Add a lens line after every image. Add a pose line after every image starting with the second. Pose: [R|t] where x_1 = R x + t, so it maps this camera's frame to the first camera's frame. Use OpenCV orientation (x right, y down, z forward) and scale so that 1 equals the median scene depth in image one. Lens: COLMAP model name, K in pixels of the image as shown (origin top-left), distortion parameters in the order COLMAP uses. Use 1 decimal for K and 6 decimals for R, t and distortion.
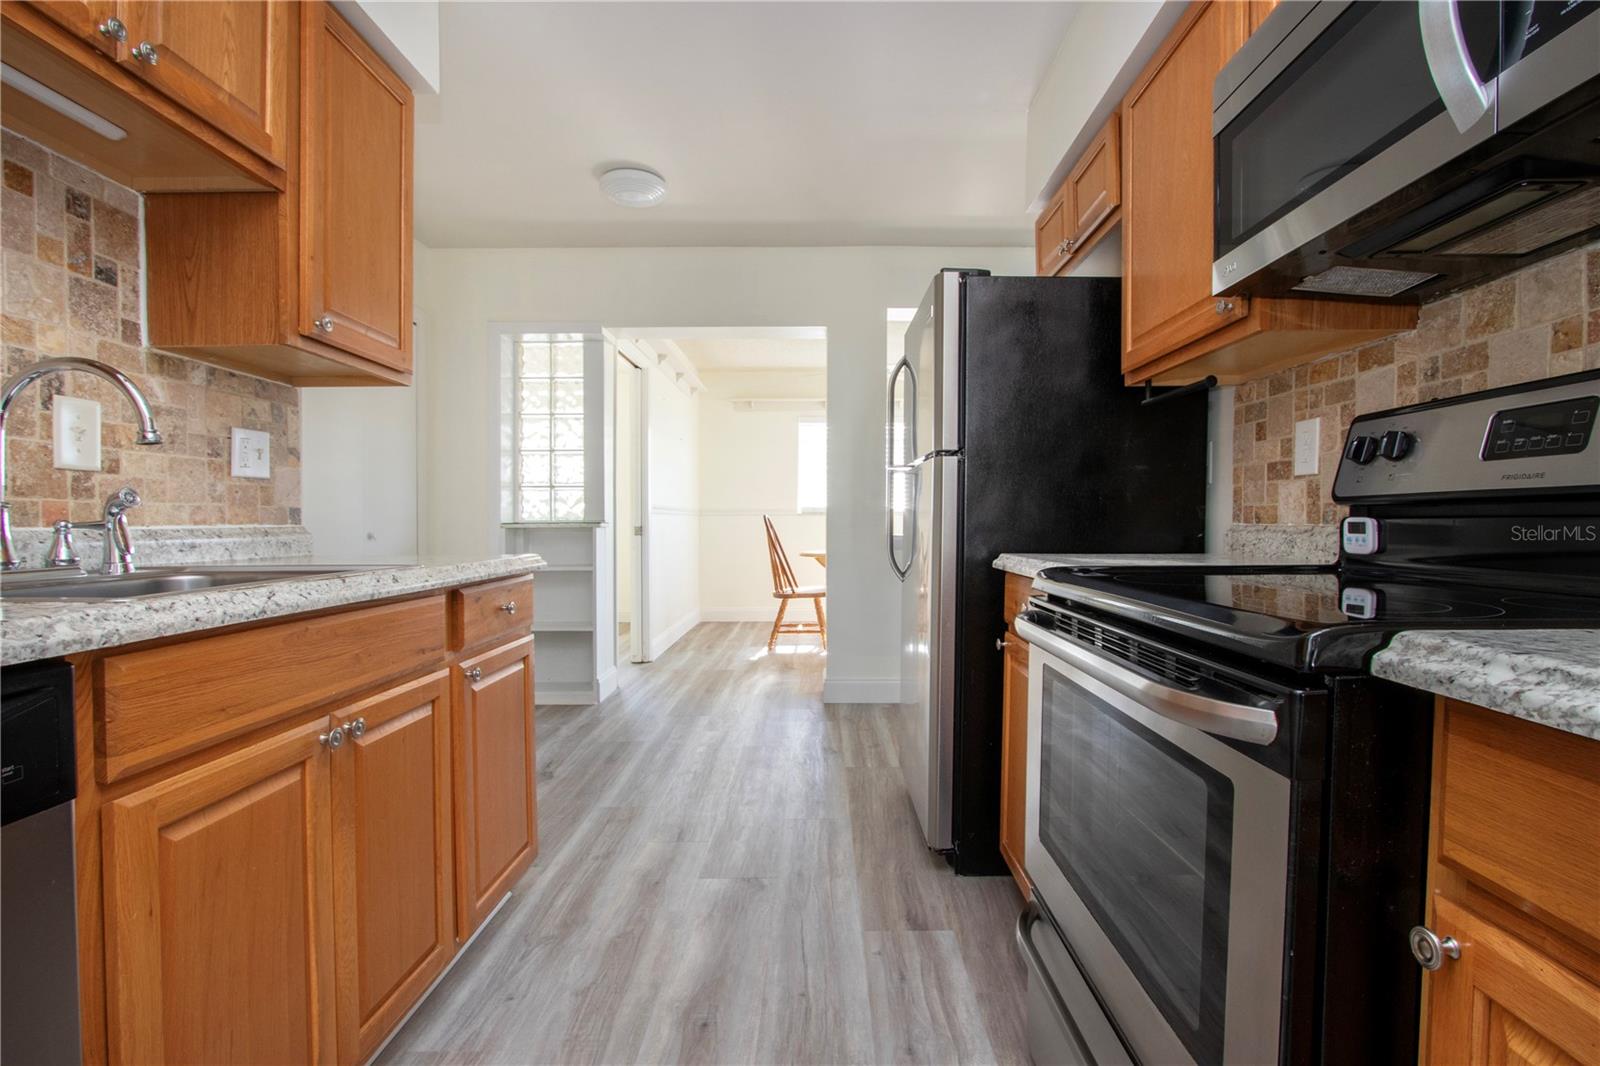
lens RADIAL K [[767.1, 0, 800.0], [0, 767.1, 533.0], [0, 0, 1]] dist [-0.002459, 0.000779]
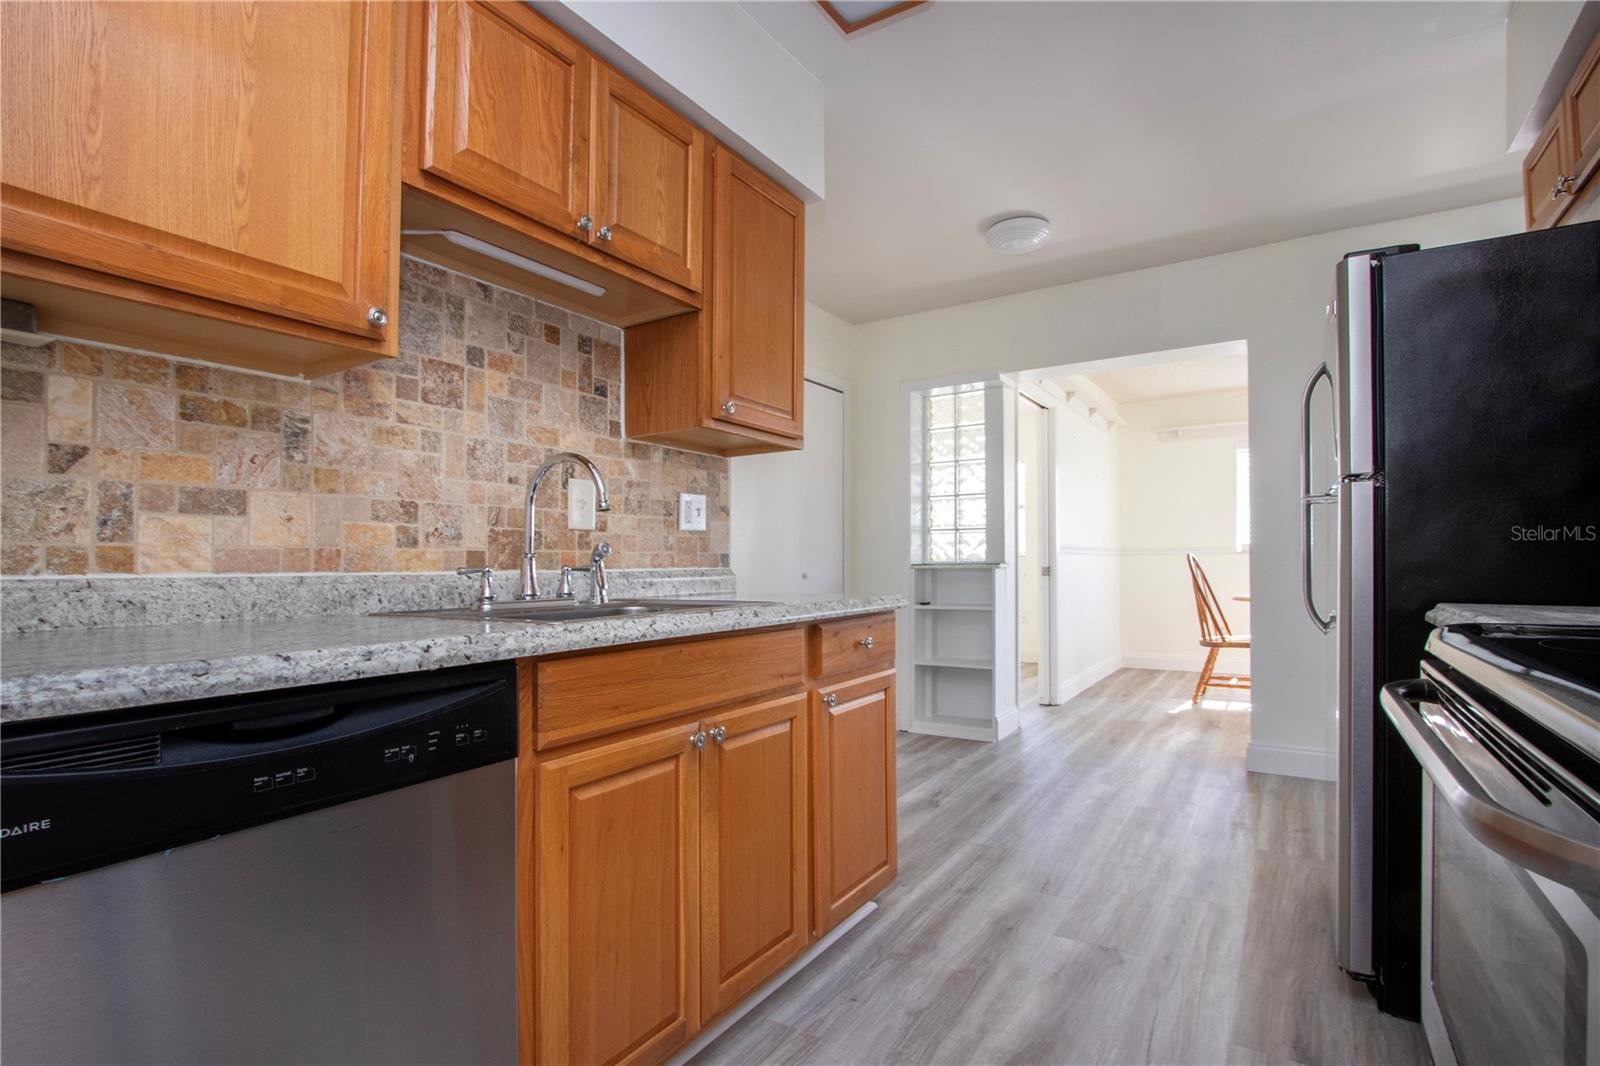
lens RADIAL K [[754.0, 0, 805.8], [0, 754.0, 545.6], [0, 0, 1]] dist [-0.001709, 0.001008]
pose [[0.853388, -0.017128, -0.520996, 0.121200], [-0.001454, 0.999378, -0.035237, -0.003757], [0.521275, 0.030828, 0.852832, 0.020885]]
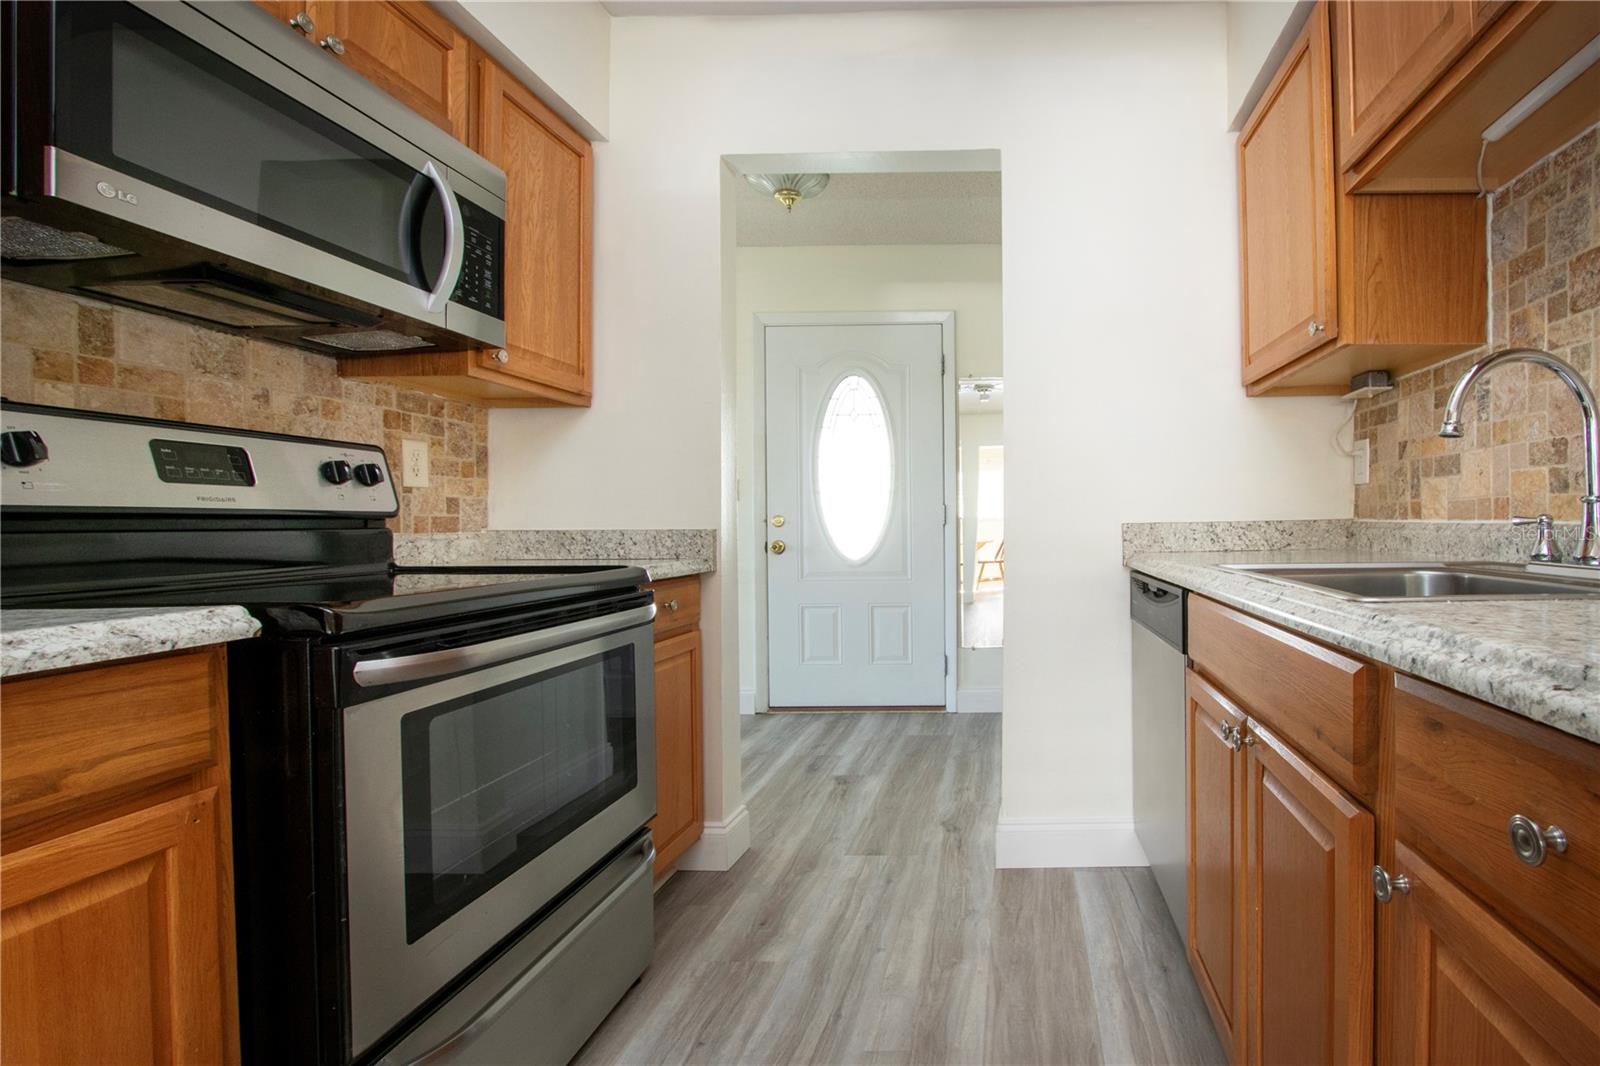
lens RADIAL K [[767.1, 0, 800.0], [0, 767.1, 533.0], [0, 0, 1]] dist [-0.002459, 0.000779]
pose [[-0.967829, 0.011358, 0.251351, -0.298633], [0.018309, 0.999511, 0.025332, -0.031752], [-0.250940, 0.029119, -0.967565, 1.983728]]
